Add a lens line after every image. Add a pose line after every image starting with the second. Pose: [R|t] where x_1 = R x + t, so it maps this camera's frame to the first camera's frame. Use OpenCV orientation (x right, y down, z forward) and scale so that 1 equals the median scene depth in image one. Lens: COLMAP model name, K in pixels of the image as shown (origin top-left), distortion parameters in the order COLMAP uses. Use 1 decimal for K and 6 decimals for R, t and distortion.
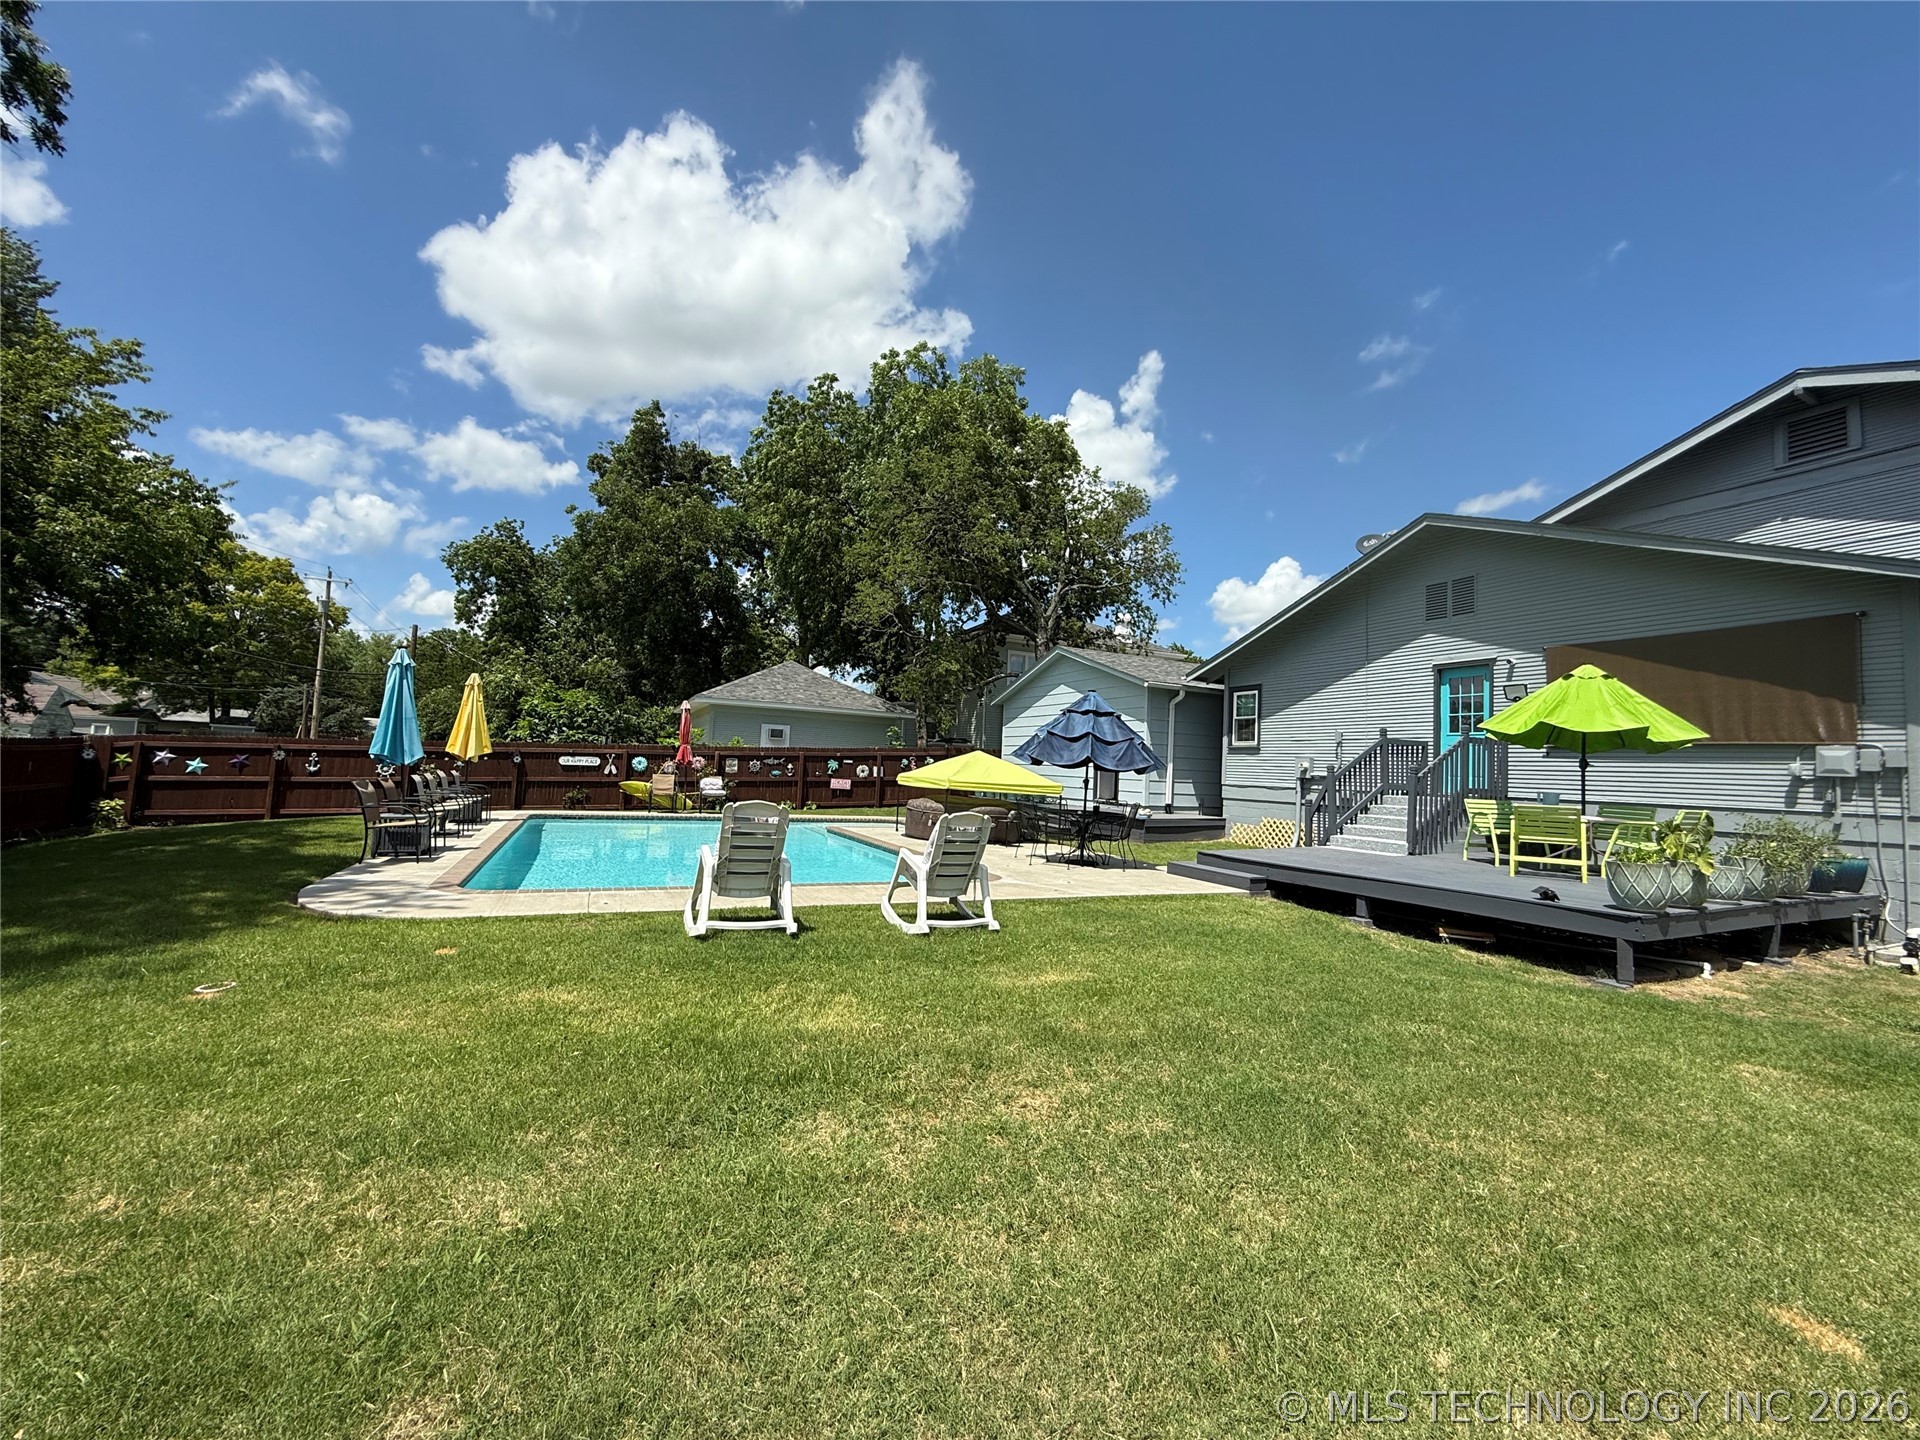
lens RADIAL K [[772.7, 0, 961.0], [0, 772.7, 726.9], [0, 0, 1]] dist [0.006004, 0.000146]
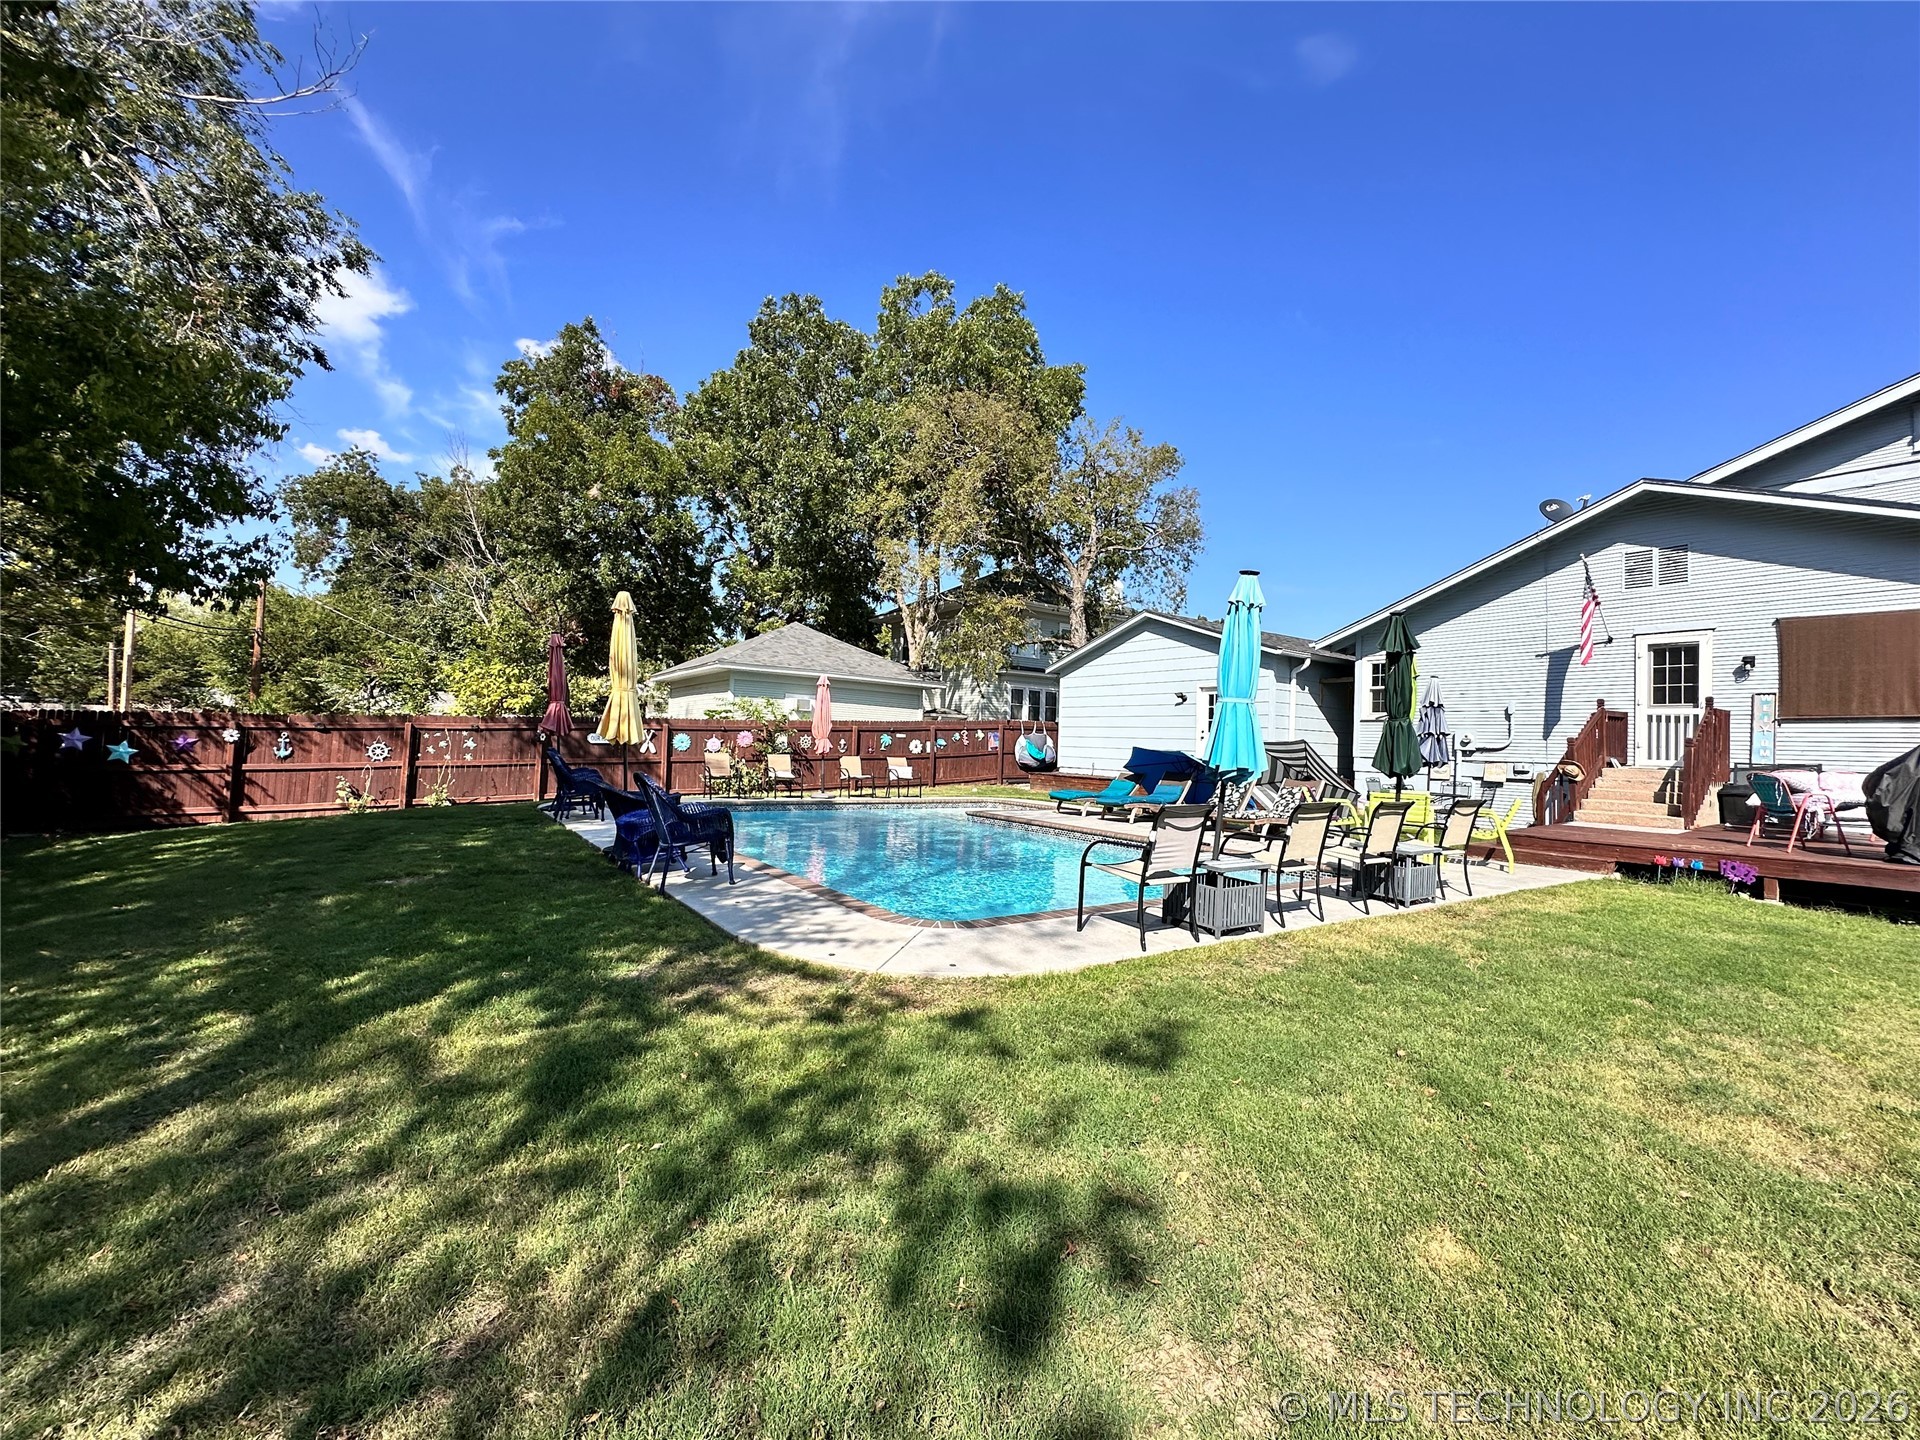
lens RADIAL K [[788.4, 0, 966.5], [0, 788.4, 718.7], [0, 0, 1]] dist [-0.001277, -0.000027]
pose [[0.984827, -0.005593, 0.173447, -0.309874], [0.000368, 0.999545, 0.030147, -0.002752], [-0.173537, -0.029625, 0.984382, 0.122755]]
